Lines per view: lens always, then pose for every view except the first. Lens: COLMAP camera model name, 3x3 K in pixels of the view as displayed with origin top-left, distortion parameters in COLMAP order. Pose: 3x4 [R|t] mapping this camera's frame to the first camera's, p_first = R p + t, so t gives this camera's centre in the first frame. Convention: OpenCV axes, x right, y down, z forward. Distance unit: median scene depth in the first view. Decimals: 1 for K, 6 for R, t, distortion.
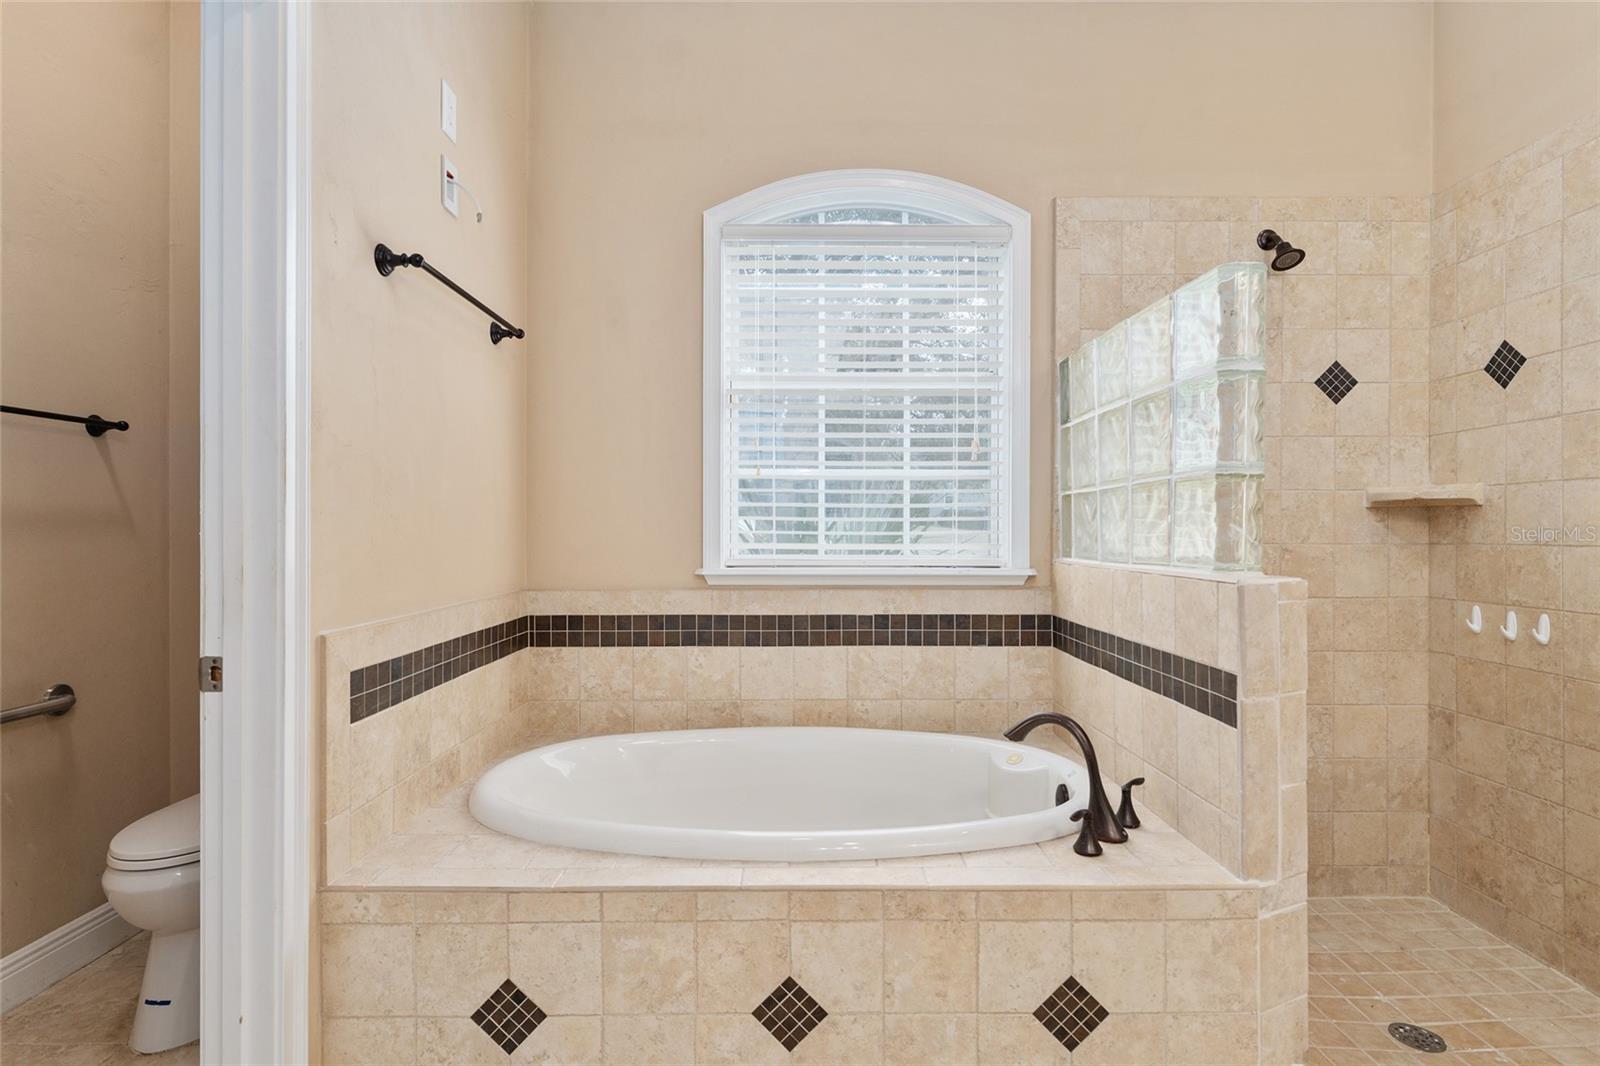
lens RADIAL K [[807.0, 0, 799.5], [0, 807.0, 530.4], [0, 0, 1]] dist [-0.001163, 0.000113]
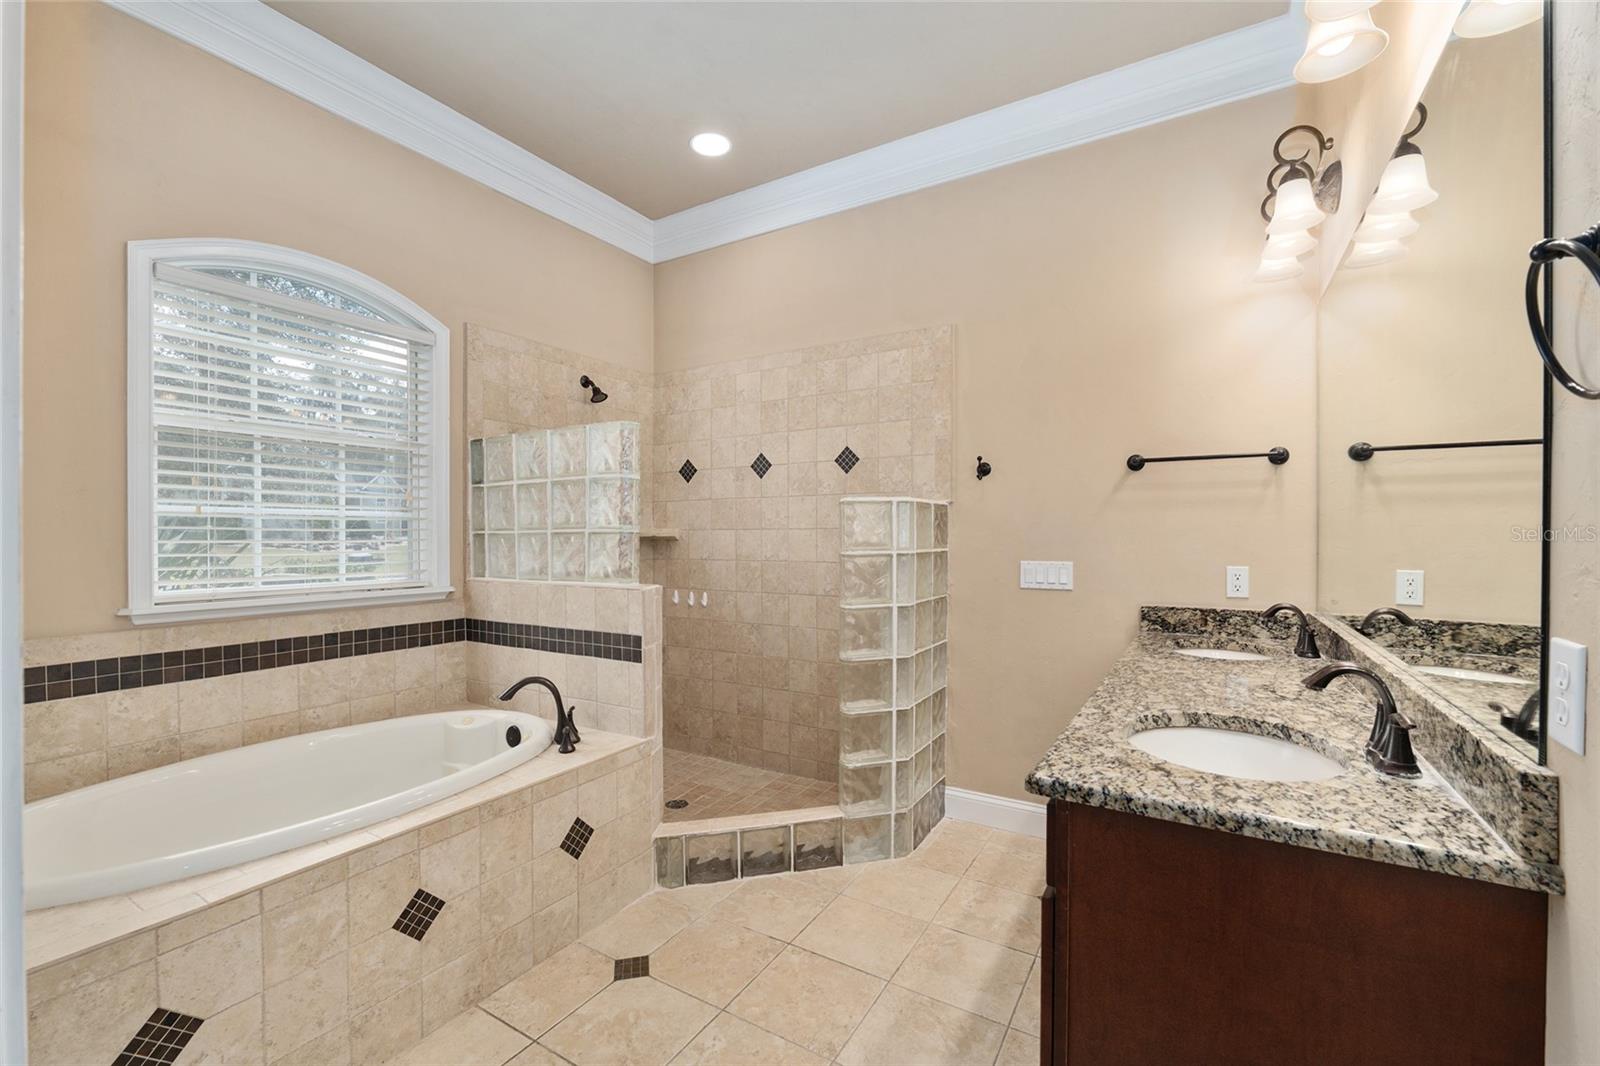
lens RADIAL K [[663.5, 0, 801.3], [0, 663.5, 541.5], [0, 0, 1]] dist [-0.010615, -0.000995]
pose [[0.515637, -0.010044, 0.856748, -0.409914], [0.003016, 0.999946, 0.009908, -0.042844], [-0.856802, -0.002525, 0.515640, -0.108962]]
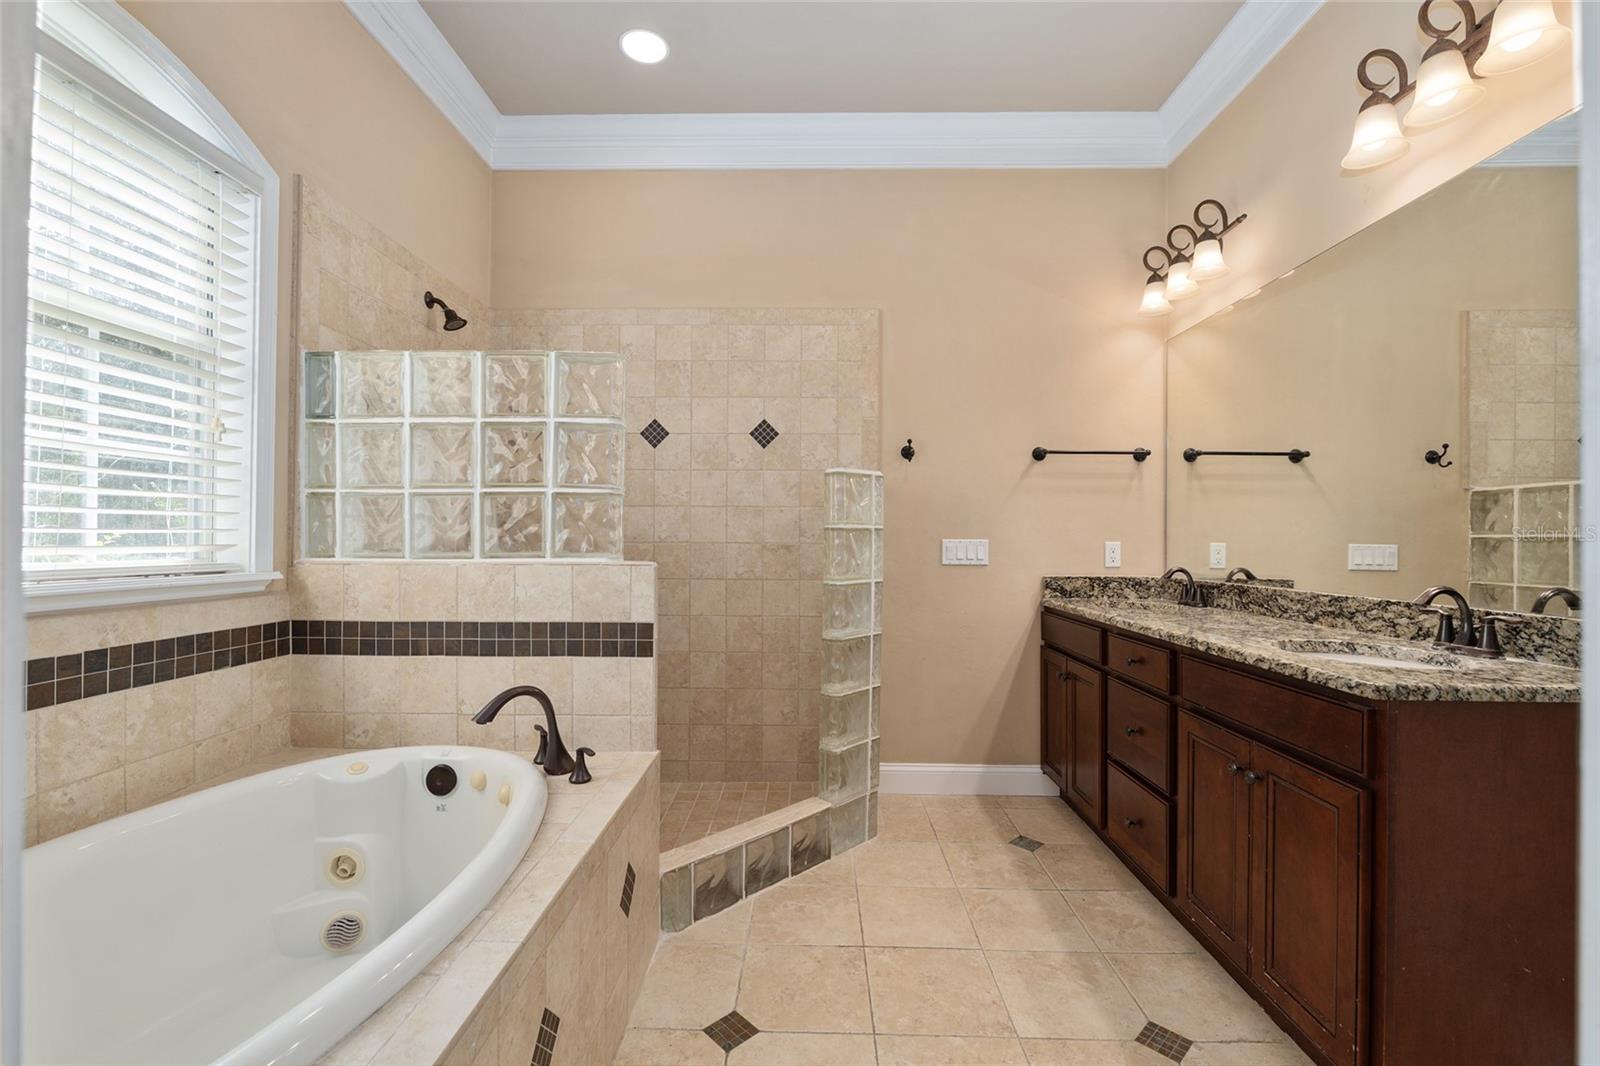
lens RADIAL K [[667.9, 0, 803.9], [0, 667.9, 537.8], [0, 0, 1]] dist [-0.007678, -0.000045]
pose [[0.020313, 0.001095, 0.999793, -0.483013], [-0.006369, 0.999979, -0.000965, 0.007446], [-0.999773, -0.006348, 0.020320, 0.432331]]
